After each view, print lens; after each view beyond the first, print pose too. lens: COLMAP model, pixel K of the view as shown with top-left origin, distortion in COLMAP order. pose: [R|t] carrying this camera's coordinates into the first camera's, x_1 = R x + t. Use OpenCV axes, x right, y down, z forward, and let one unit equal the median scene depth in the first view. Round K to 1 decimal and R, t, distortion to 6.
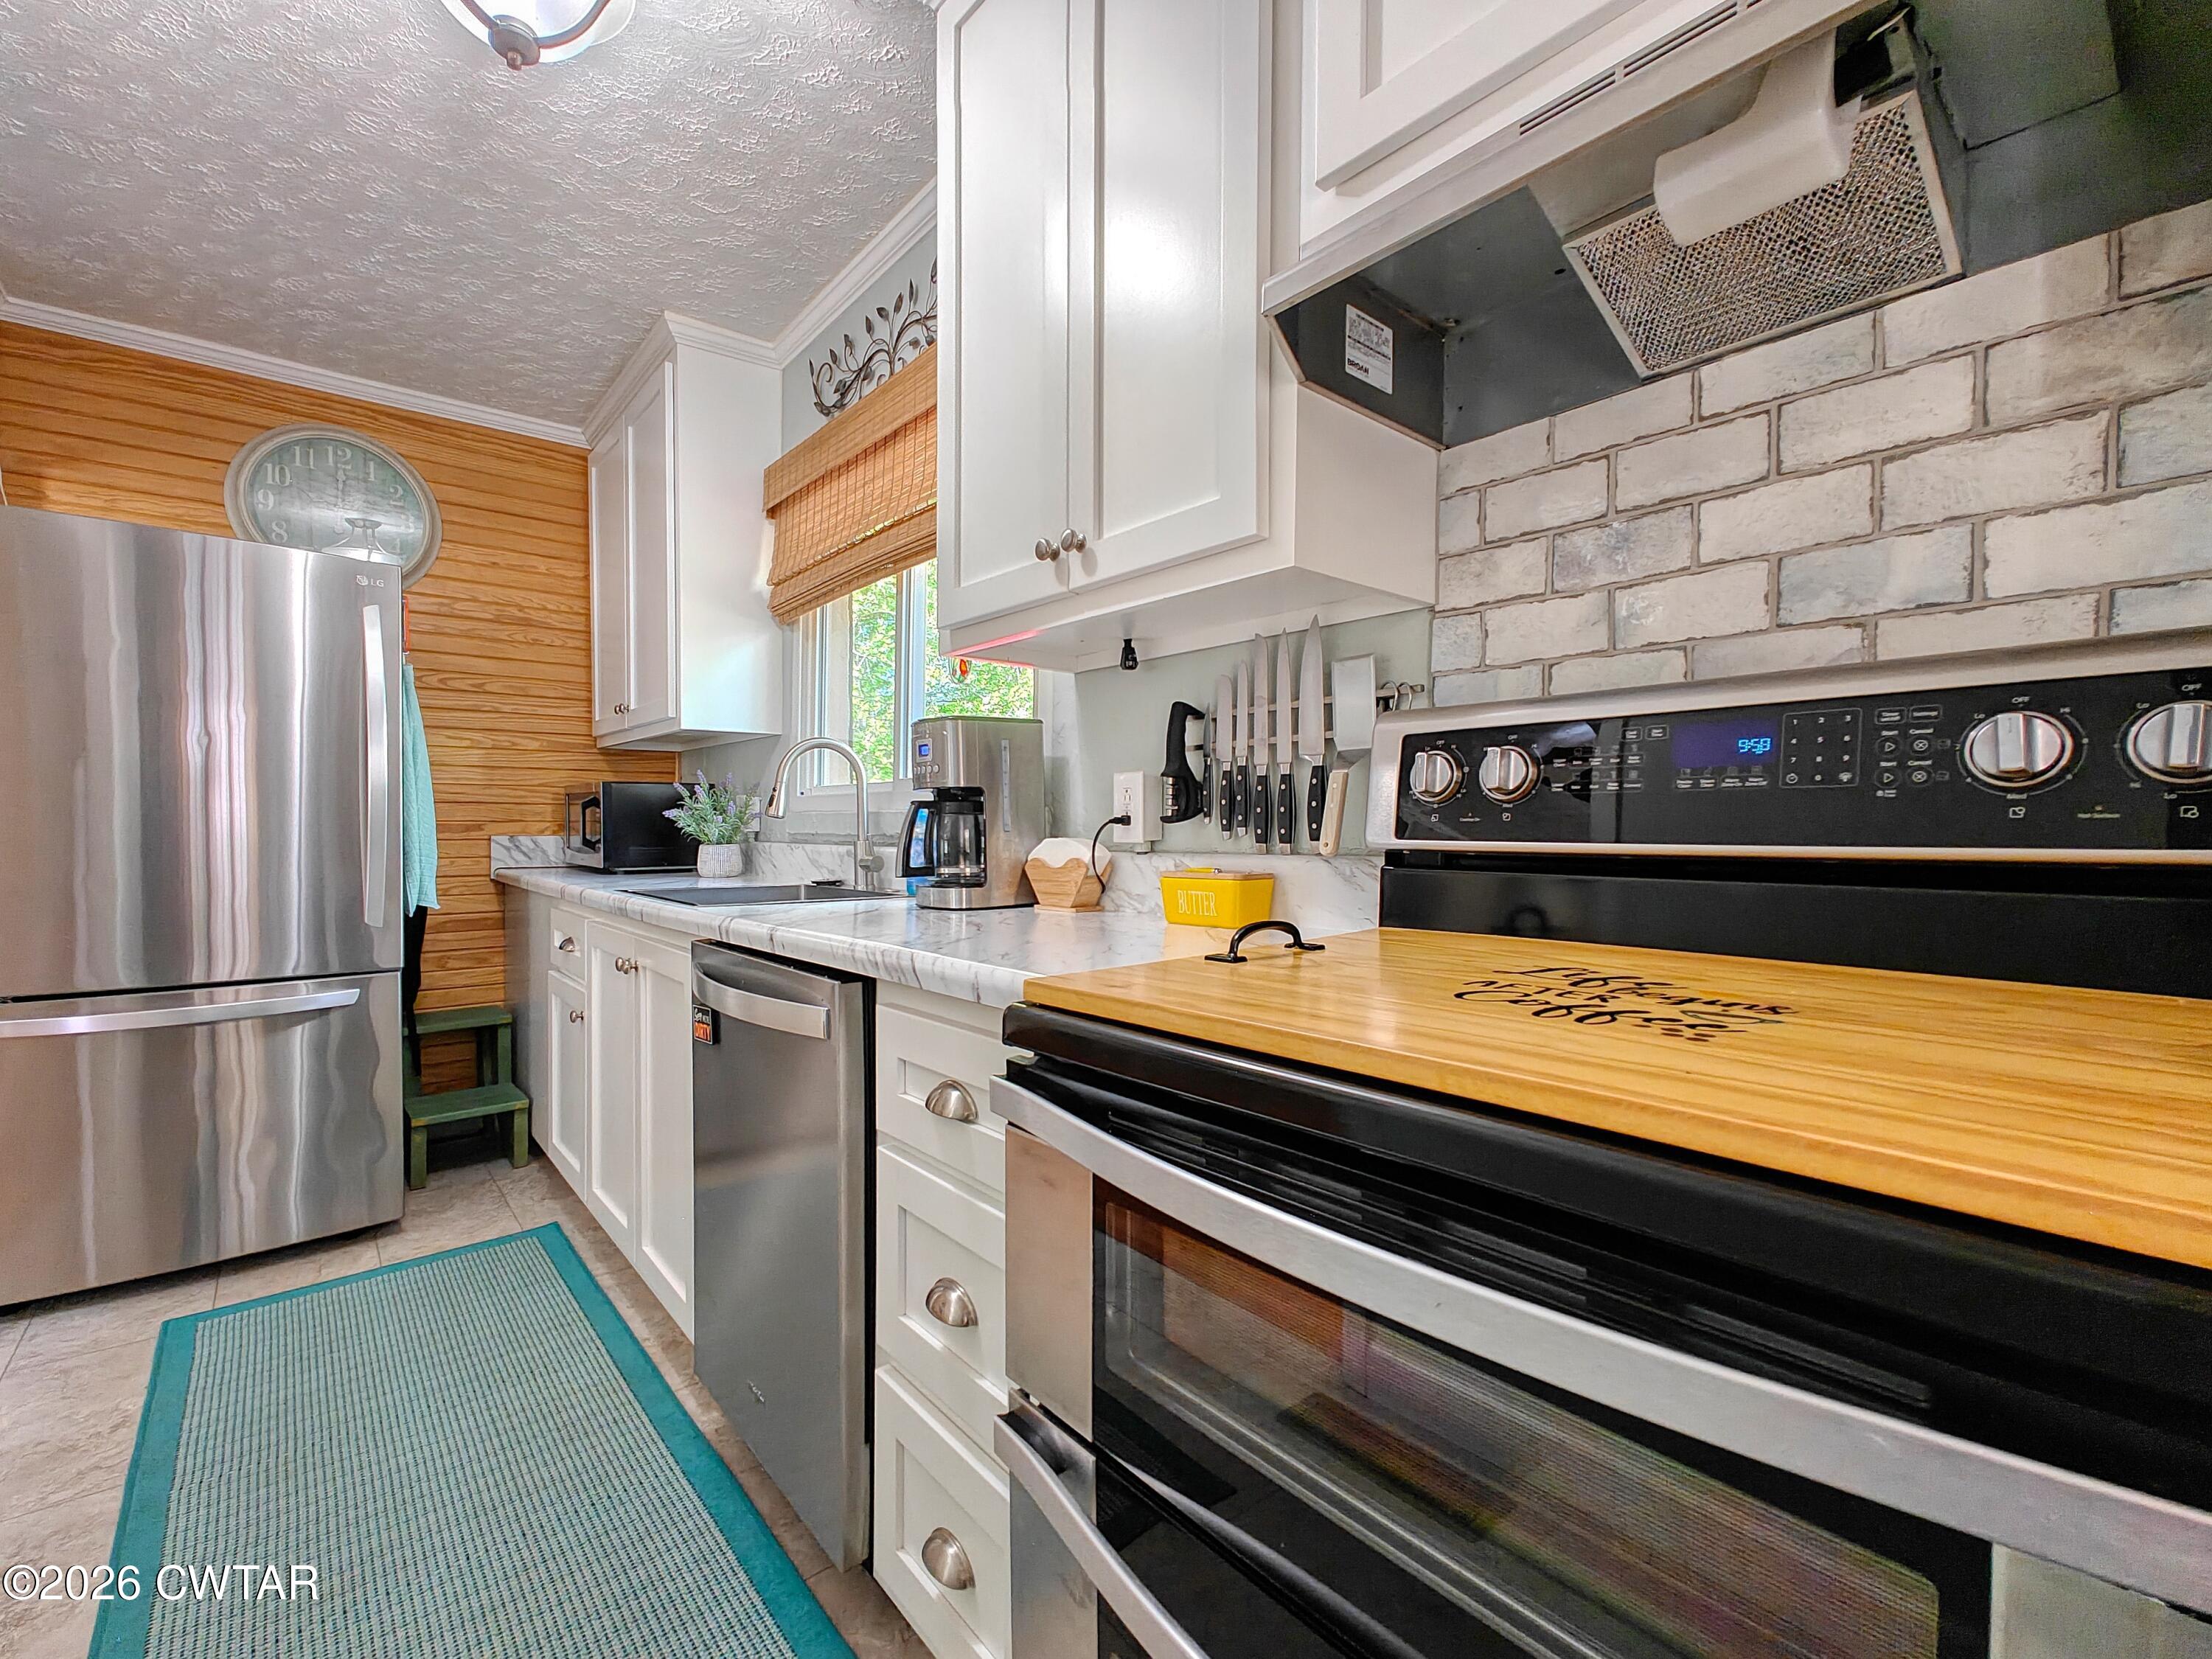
lens RADIAL K [[965.7, 0, 1103.6], [0, 965.7, 837.3], [0, 0, 1]] dist [0.014040, 0.000670]
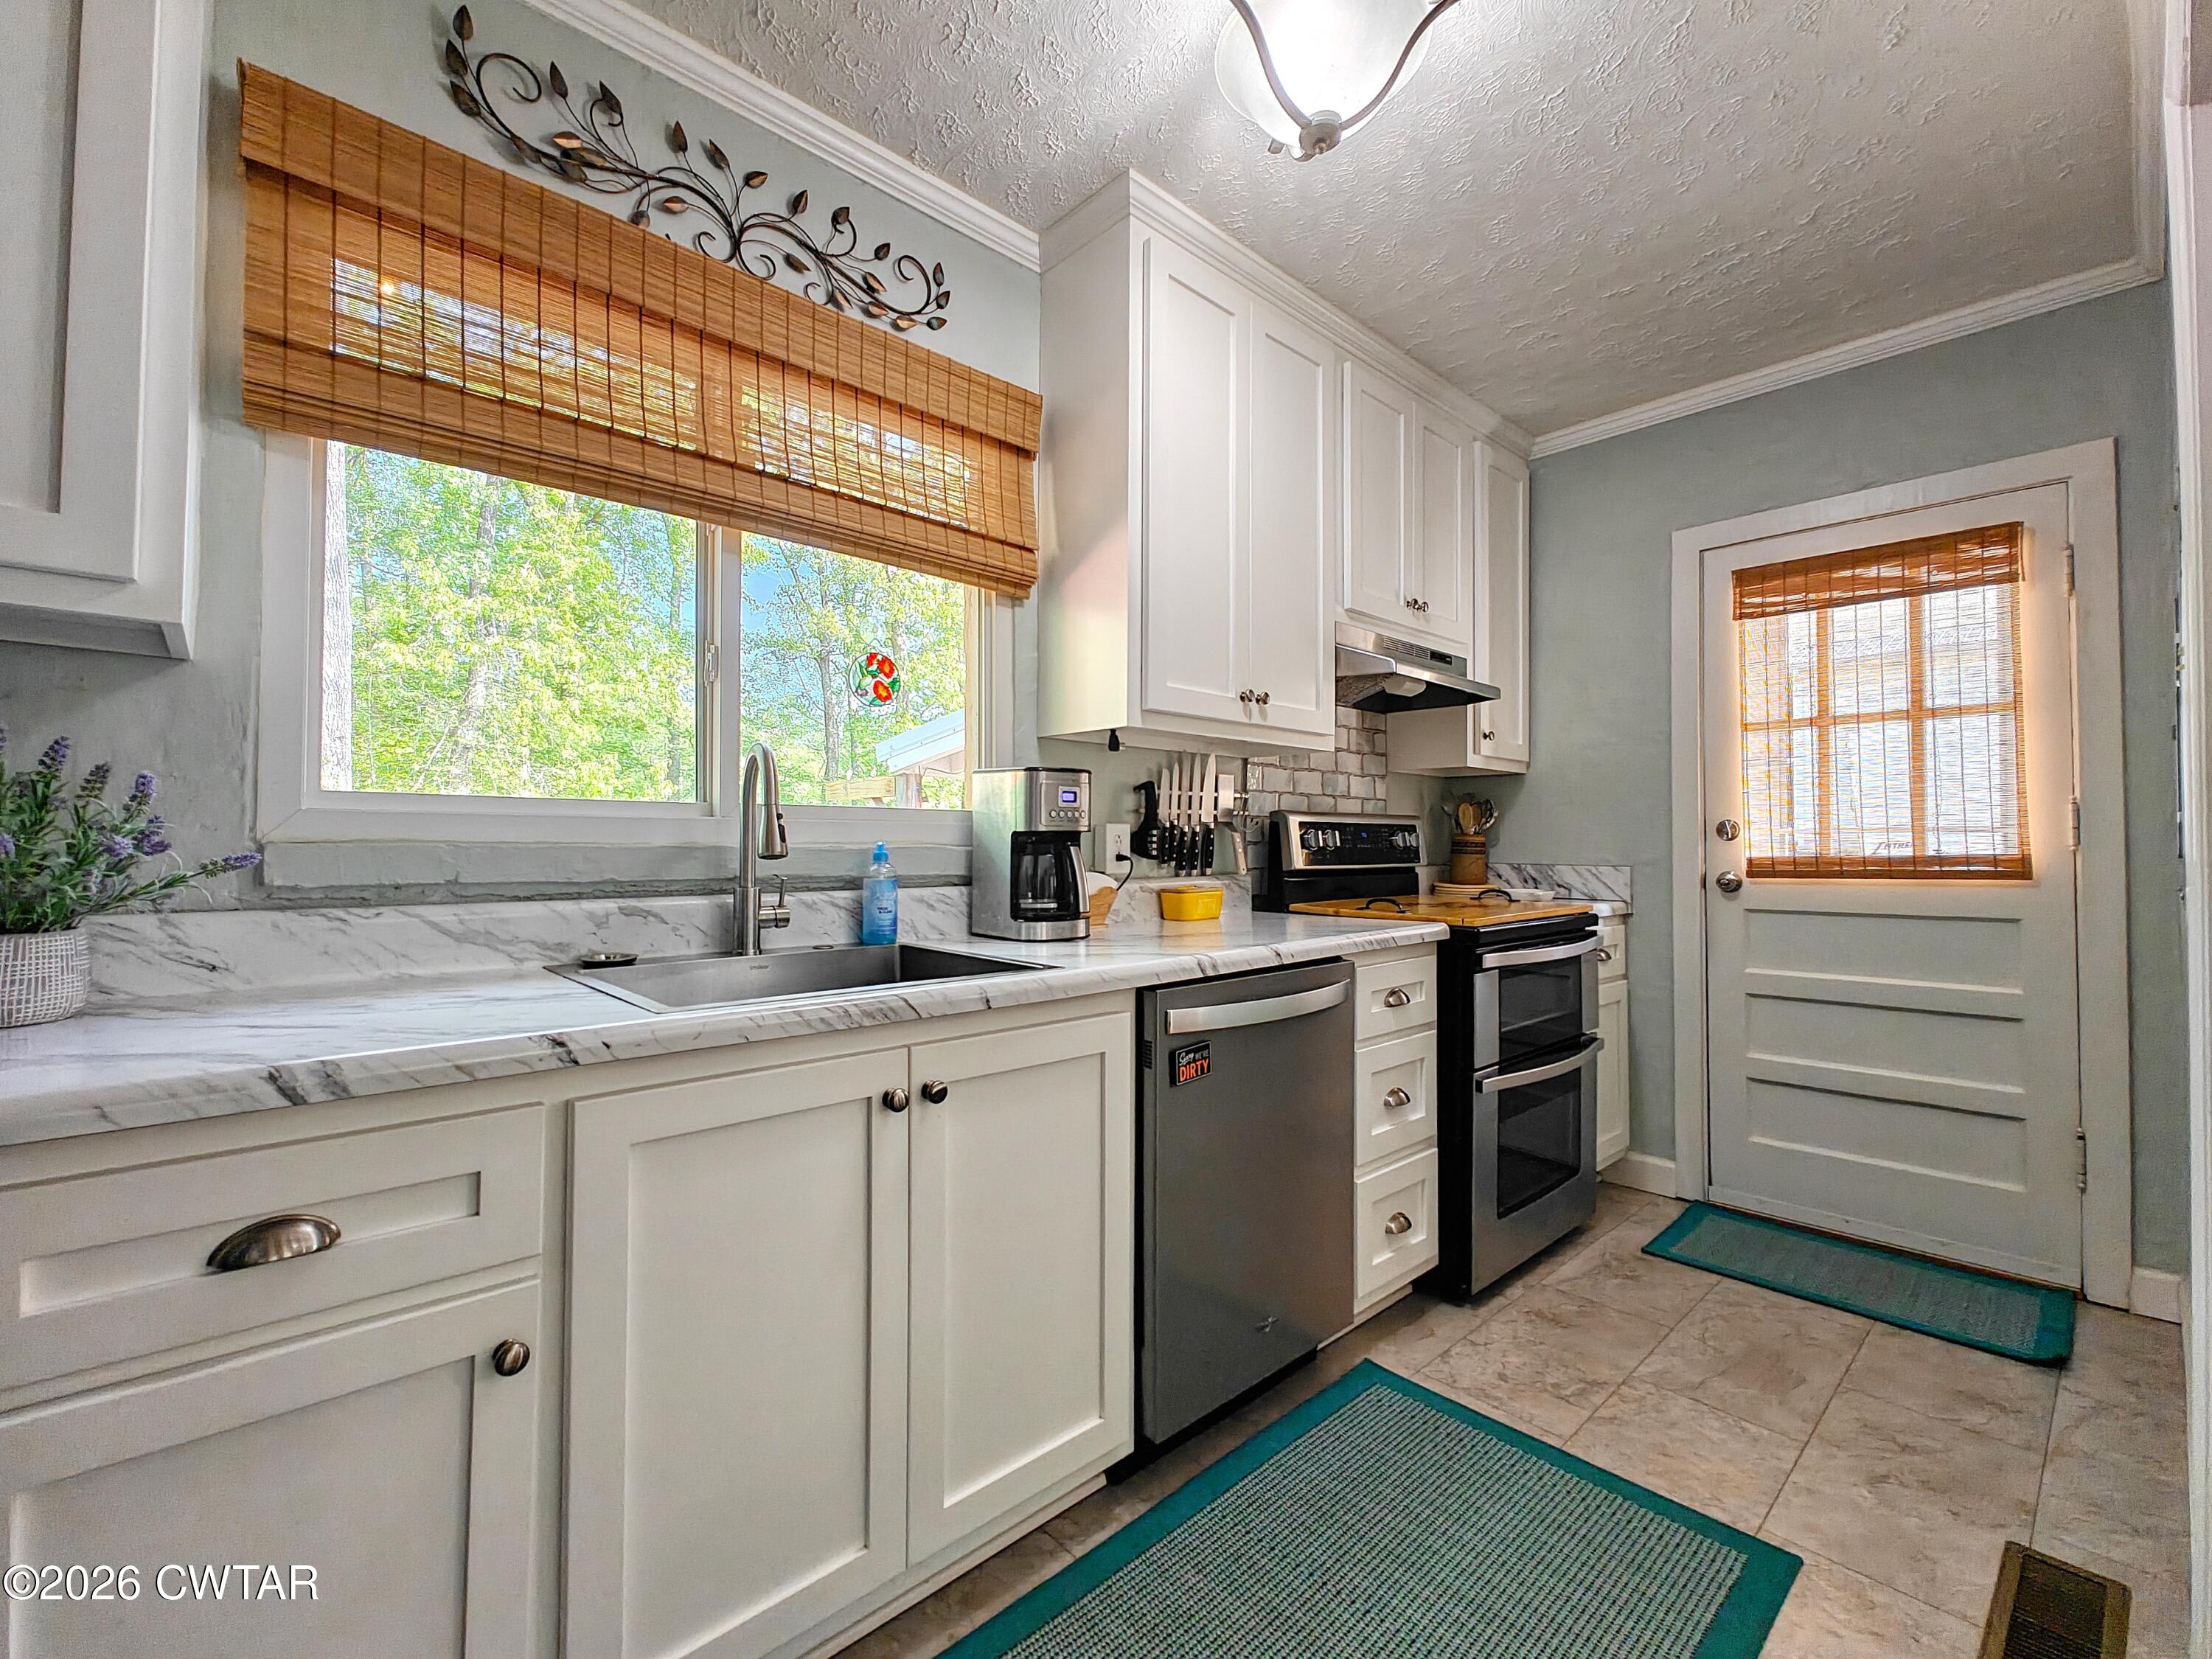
lens RADIAL K [[965.7, 0, 1084.4], [0, 965.7, 816.8], [0, 0, 1]] dist [0.014040, 0.000670]
pose [[-0.041475, 0.024489, 0.998839, -1.606751], [0.006531, 0.999685, -0.024239, -0.050293], [-0.999118, 0.005518, -0.041622, 1.283278]]
